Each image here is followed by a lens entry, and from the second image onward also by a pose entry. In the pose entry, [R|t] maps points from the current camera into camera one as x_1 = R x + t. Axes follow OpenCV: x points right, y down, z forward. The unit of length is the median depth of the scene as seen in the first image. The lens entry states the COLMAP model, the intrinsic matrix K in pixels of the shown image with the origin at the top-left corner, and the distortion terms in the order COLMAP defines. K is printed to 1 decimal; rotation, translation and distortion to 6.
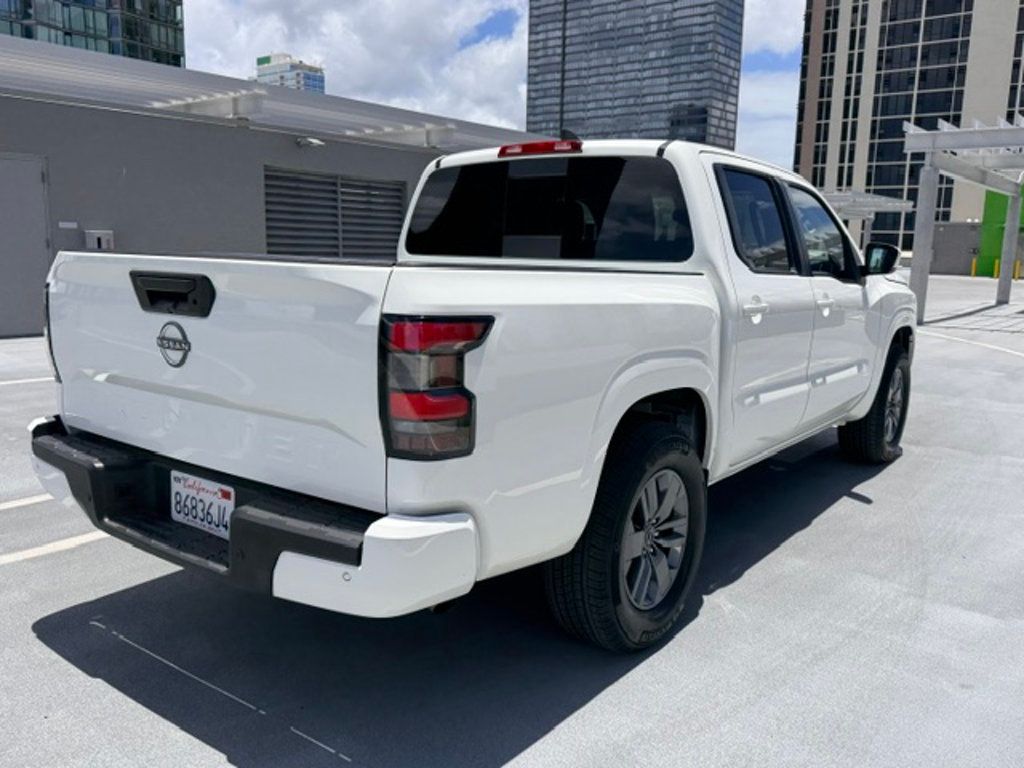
lens RADIAL K [[840.6, 0, 502.6], [0, 840.6, 407.0], [0, 0, 1]] dist [0.051113, -0.077681]
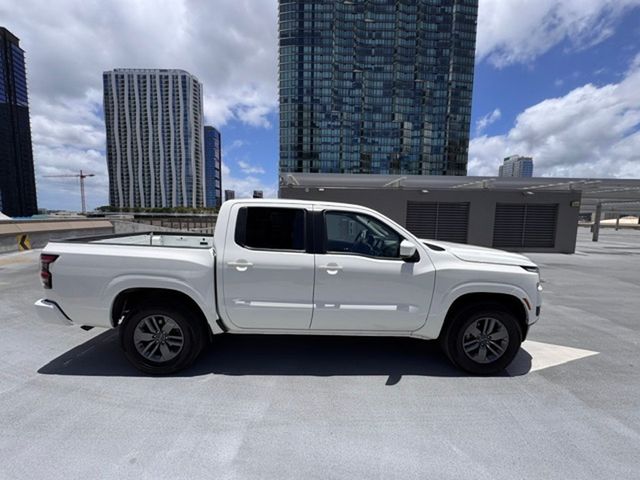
lens RADIAL K [[256.9, 0, 320.8], [0, 256.9, 244.5], [0, 0, 1]] dist [-0.004697, -0.000509]
pose [[0.623087, 0.076523, -0.778400, 0.965607], [-0.154721, 0.987596, -0.026761, -0.181309], [0.766696, 0.137109, 0.627198, 0.678099]]
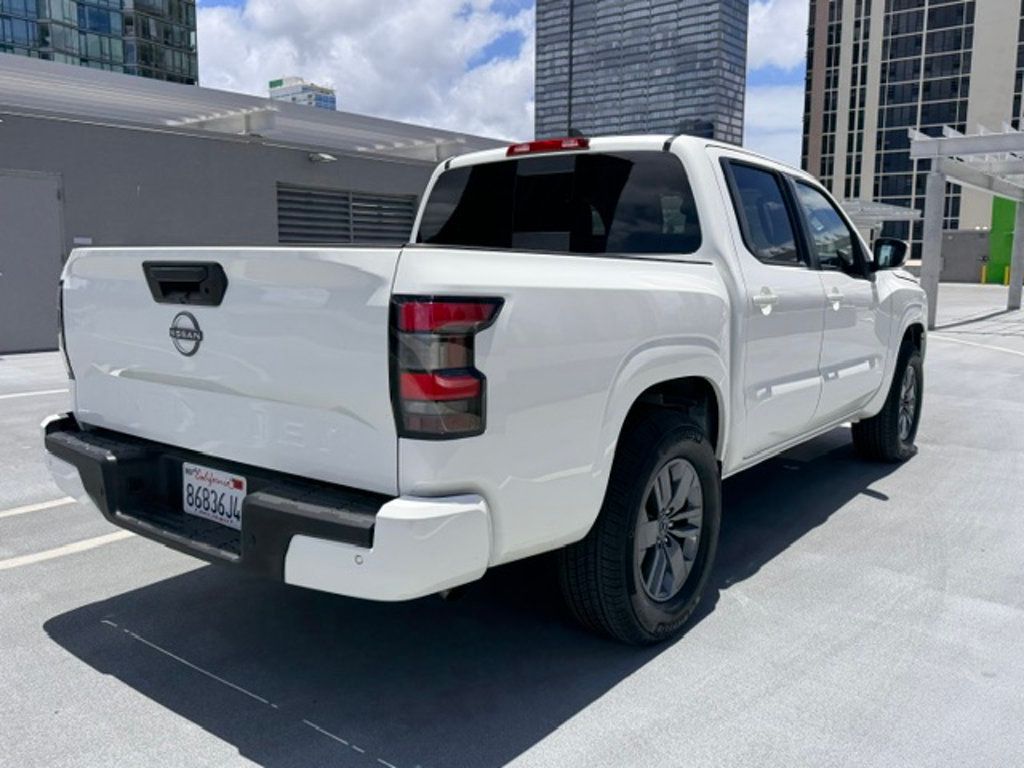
lens RADIAL K [[840.6, 0, 507.7], [0, 840.6, 388.5], [0, 0, 1]] dist [0.051113, -0.077681]
pose [[0.999883, -0.012972, -0.008116, 0.000807], [0.012644, 0.999152, -0.039180, 0.022494], [0.008617, 0.039073, 0.999199, 0.000292]]
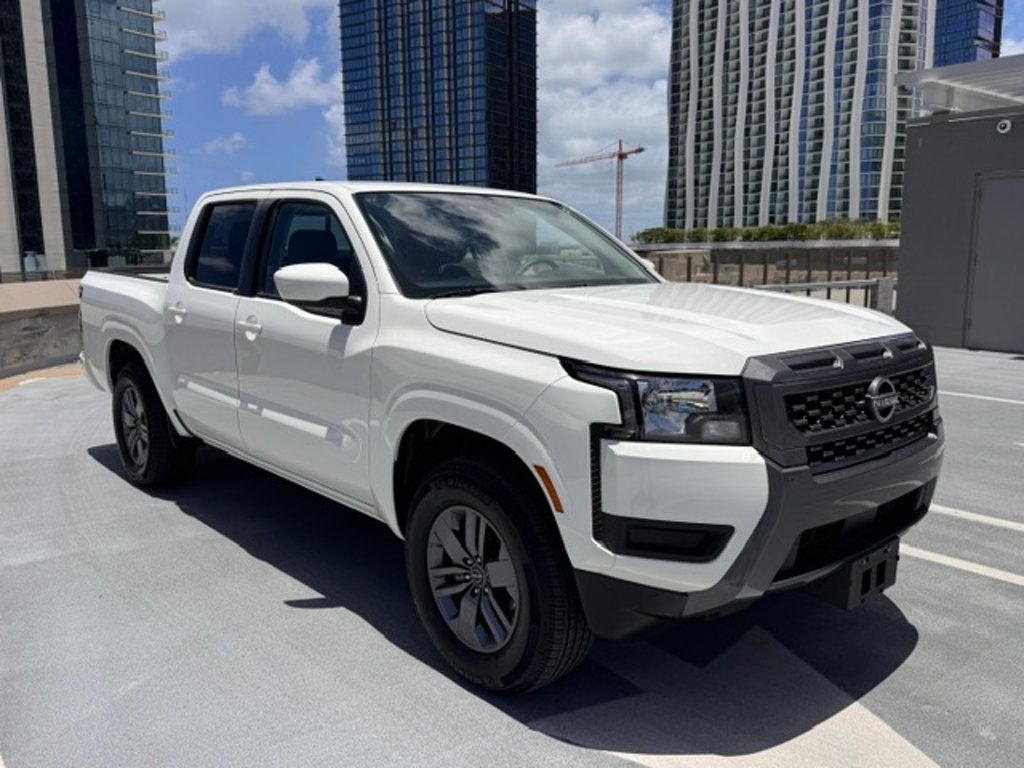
lens RADIAL K [[840.6, 0, 504.3], [0, 840.6, 385.9], [0, 0, 1]] dist [0.051113, -0.077681]
pose [[-0.205617, 0.142390, -0.968218, 1.436381], [-0.182797, 0.966358, 0.180936, -0.322643], [0.961409, 0.214191, -0.172671, 1.670554]]
